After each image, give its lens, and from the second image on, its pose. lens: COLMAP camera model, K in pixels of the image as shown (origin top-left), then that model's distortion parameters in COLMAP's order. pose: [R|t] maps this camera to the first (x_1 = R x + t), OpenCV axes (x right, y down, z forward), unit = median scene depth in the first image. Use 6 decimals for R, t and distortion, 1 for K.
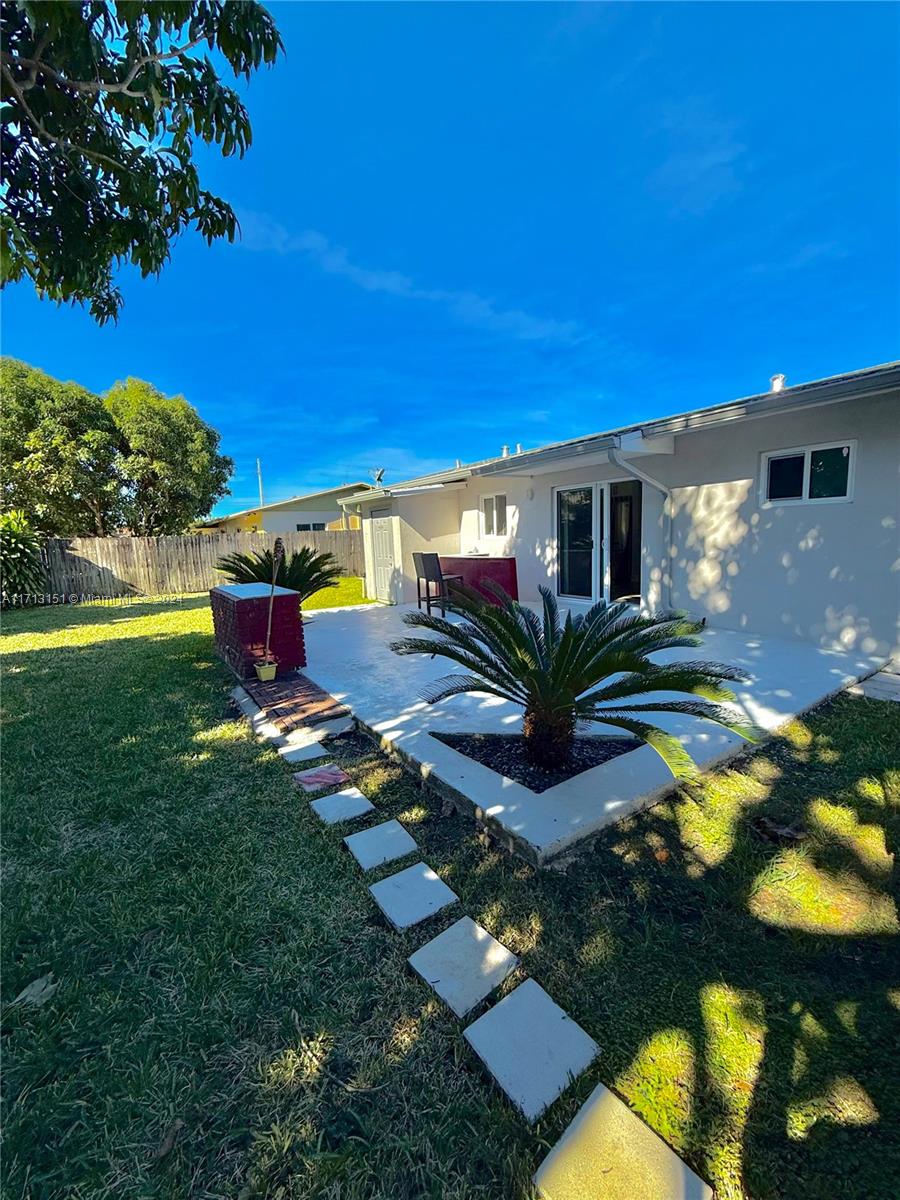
lens RADIAL K [[477.7, 0, 454.0], [0, 477.7, 598.1], [0, 0, 1]] dist [0.001391, -0.000197]
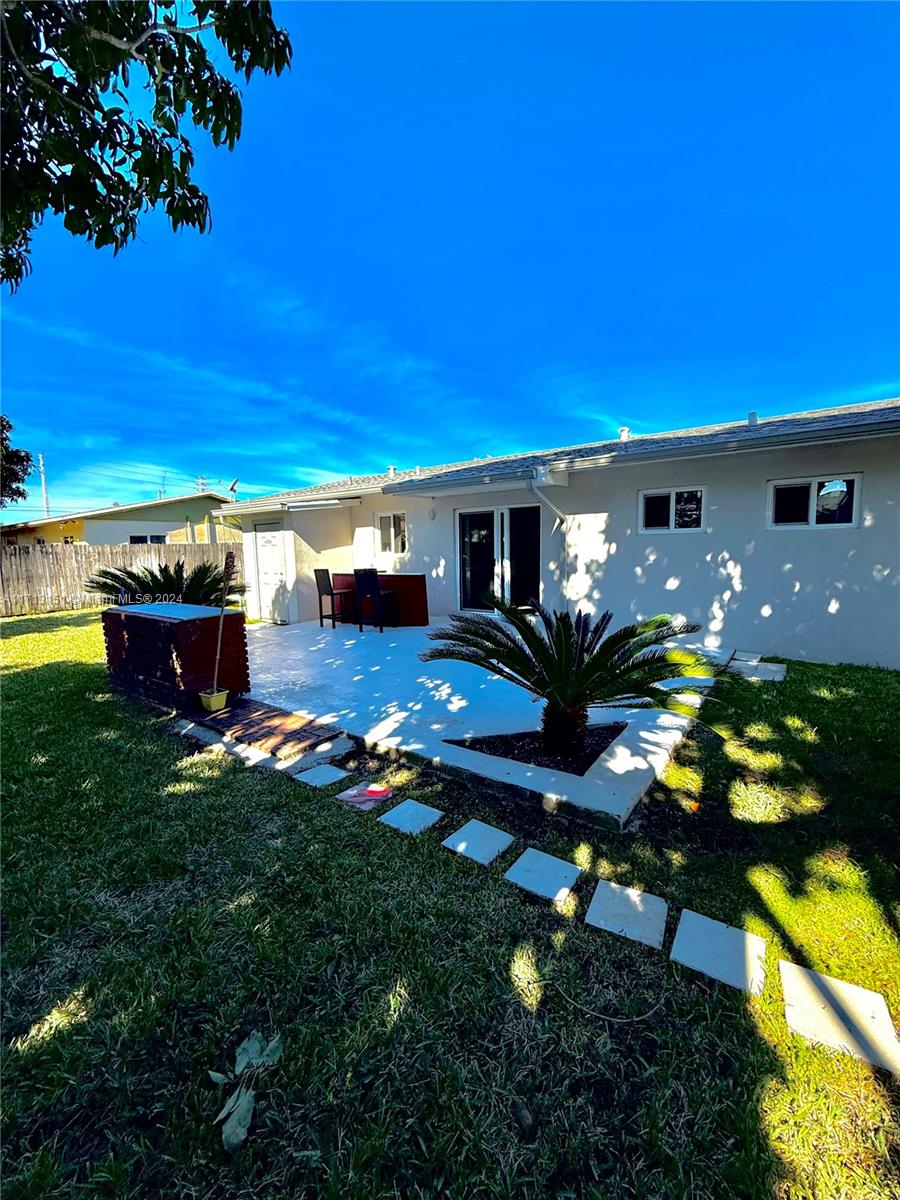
lens RADIAL K [[477.7, 0, 444.1], [0, 477.7, 598.5], [0, 0, 1]] dist [0.001391, -0.000197]
pose [[0.943552, -0.016152, 0.330830, -0.173636], [0.027412, 0.999192, -0.029397, 0.000522], [-0.330088, 0.036807, 0.943232, -0.000456]]
